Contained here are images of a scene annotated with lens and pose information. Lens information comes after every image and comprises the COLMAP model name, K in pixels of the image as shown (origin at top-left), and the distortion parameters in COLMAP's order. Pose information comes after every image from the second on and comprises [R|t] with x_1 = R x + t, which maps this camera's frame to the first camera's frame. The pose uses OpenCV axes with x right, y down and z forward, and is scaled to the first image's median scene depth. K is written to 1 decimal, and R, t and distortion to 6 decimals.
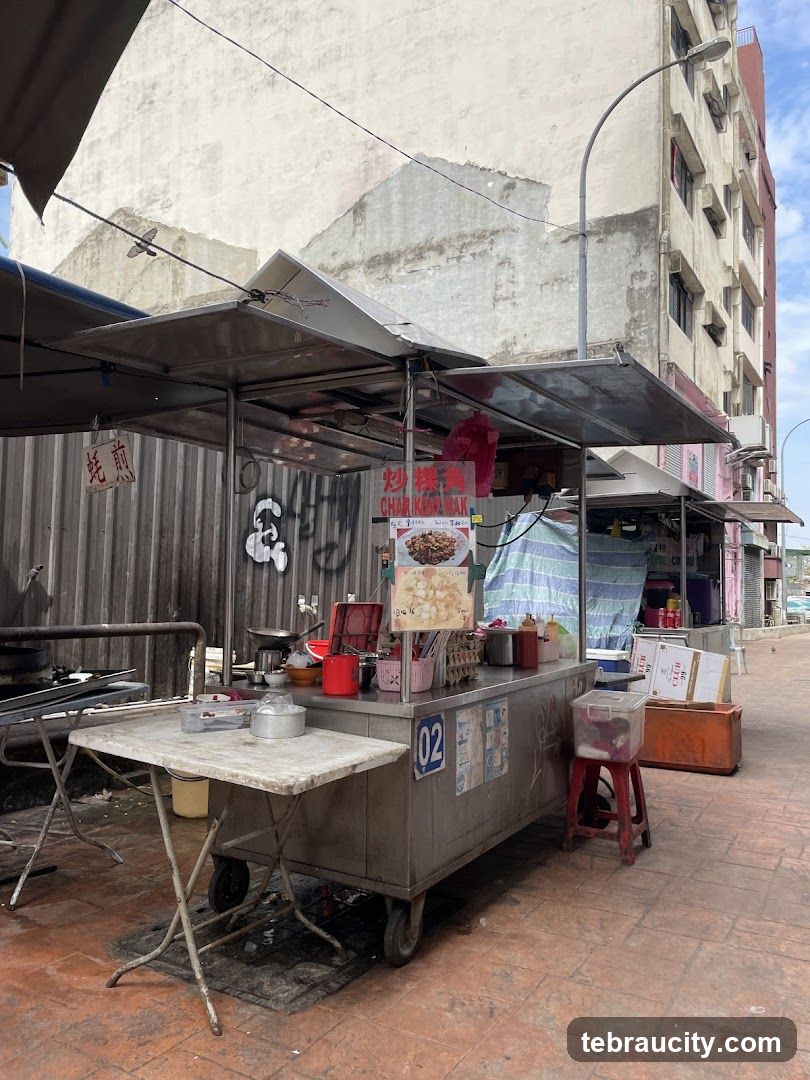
lens RADIAL K [[818.2, 0, 405.0], [0, 818.2, 540.0], [0, 0, 1]] dist [0.088652, -0.126025]
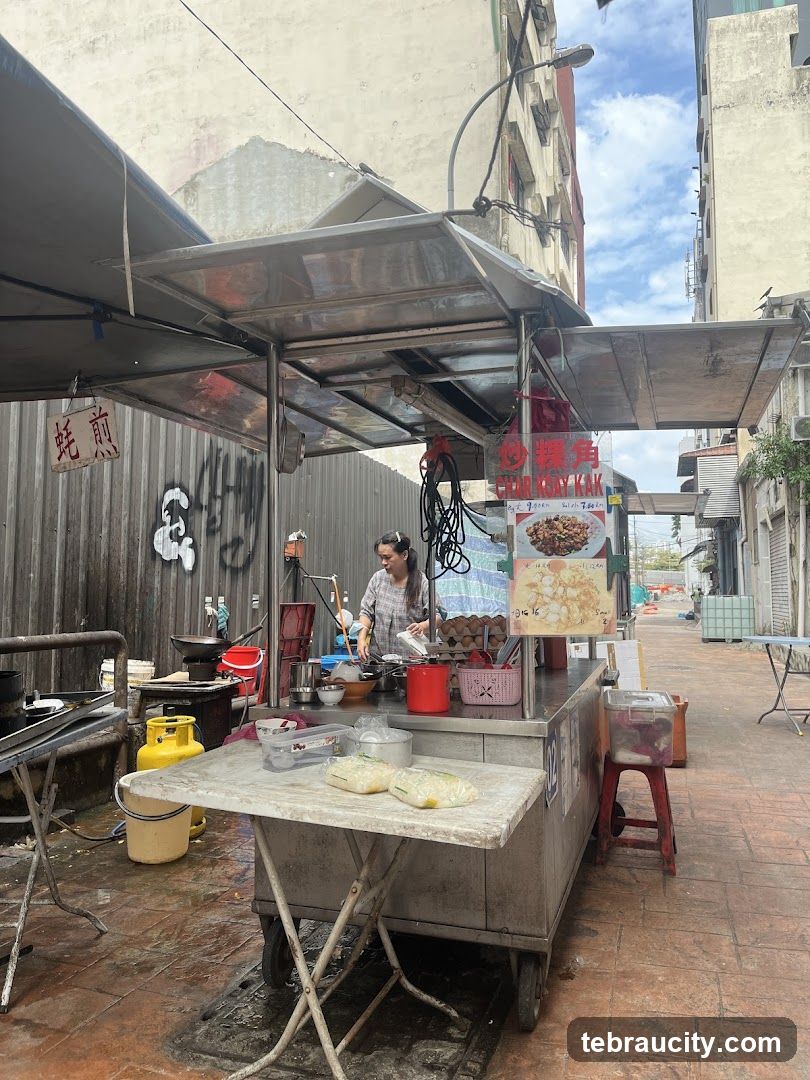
lens RADIAL K [[825.6, 0, 407.0], [0, 825.6, 535.5], [0, 0, 1]] dist [0.079577, -0.126704]
pose [[0.976678, -0.006963, 0.214598, -0.123277], [0.007436, 0.999971, -0.001398, 0.003892], [-0.214582, 0.002961, 0.976701, 0.077371]]
